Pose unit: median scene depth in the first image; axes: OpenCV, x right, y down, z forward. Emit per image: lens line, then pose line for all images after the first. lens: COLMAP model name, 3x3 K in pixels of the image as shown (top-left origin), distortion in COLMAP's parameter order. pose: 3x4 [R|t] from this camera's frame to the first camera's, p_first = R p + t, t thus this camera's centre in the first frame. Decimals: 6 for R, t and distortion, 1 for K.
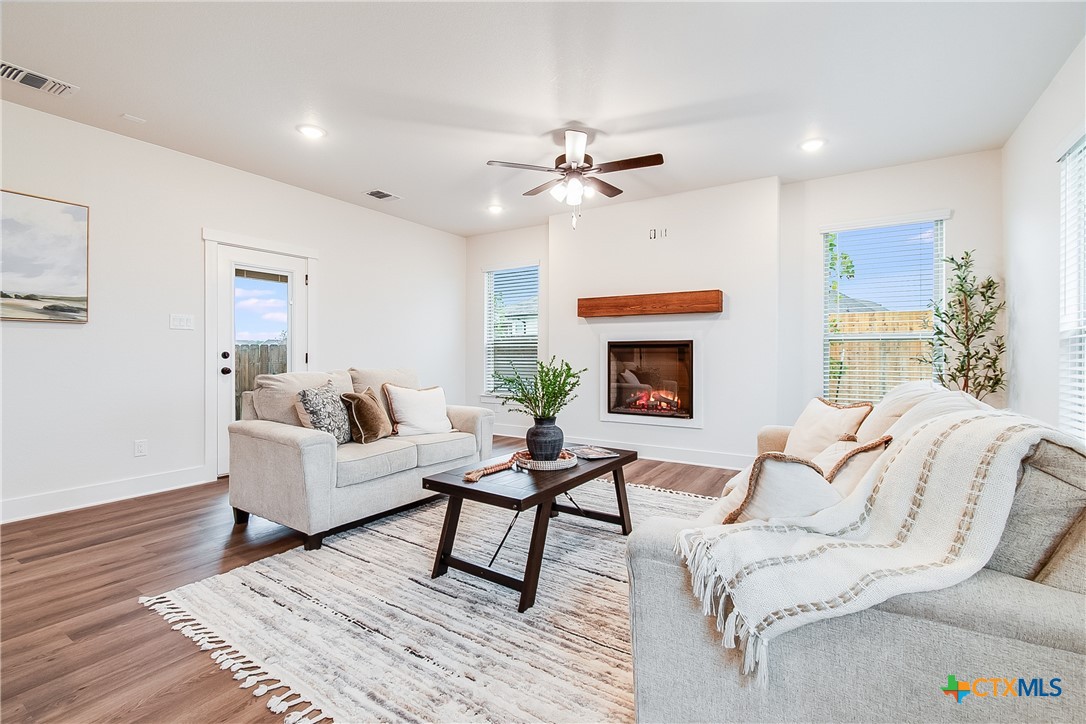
lens RADIAL K [[485.1, 0, 548.7], [0, 485.1, 354.1], [0, 0, 1]] dist [-0.000043, -0.000182]
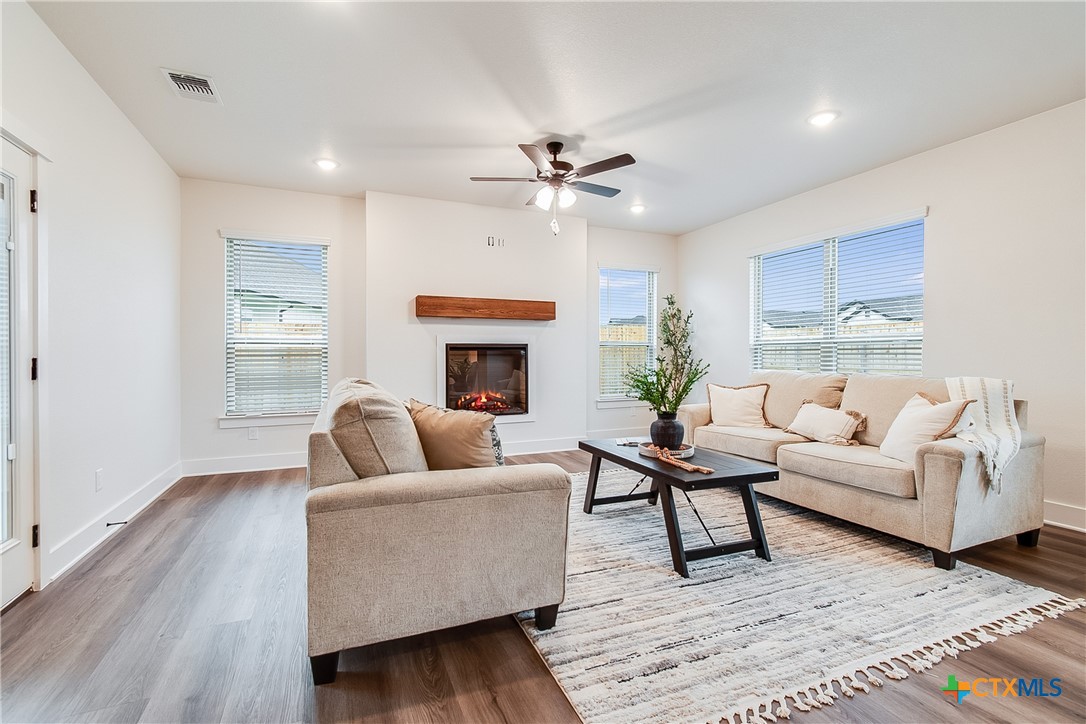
lens RADIAL K [[485.1, 0, 548.7], [0, 485.1, 354.1], [0, 0, 1]] dist [-0.000043, -0.000182]
pose [[0.565970, -0.001287, 0.824425, -0.990111], [0.007727, 0.999963, -0.003744, 0.000149], [-0.824390, 0.008489, 0.565959, 0.533148]]
